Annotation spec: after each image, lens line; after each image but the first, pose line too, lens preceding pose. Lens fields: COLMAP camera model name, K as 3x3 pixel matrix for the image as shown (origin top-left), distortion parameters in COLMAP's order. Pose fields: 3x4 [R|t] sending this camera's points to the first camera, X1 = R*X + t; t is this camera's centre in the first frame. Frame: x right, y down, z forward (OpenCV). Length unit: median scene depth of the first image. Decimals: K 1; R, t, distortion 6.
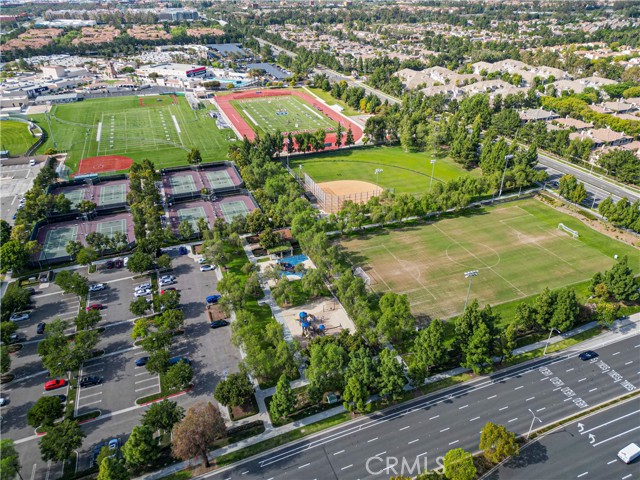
lens RADIAL K [[447.3, 0, 323.3], [0, 447.3, 242.1], [0, 0, 1]] dist [0.096863, -0.099498]
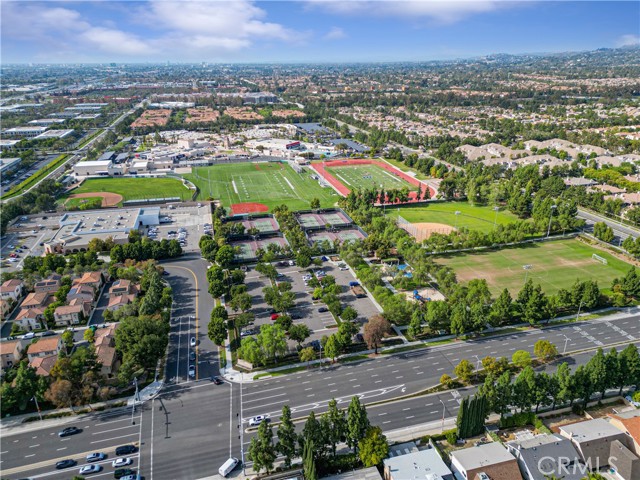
lens RADIAL K [[447.3, 0, 323.3], [0, 447.3, 242.1], [0, 0, 1]] dist [0.096863, -0.099498]
pose [[0.994110, 0.038620, -0.101257, -0.100599], [-0.053172, 0.987971, -0.145211, 0.108786], [0.094431, 0.149740, 0.984206, -0.288218]]
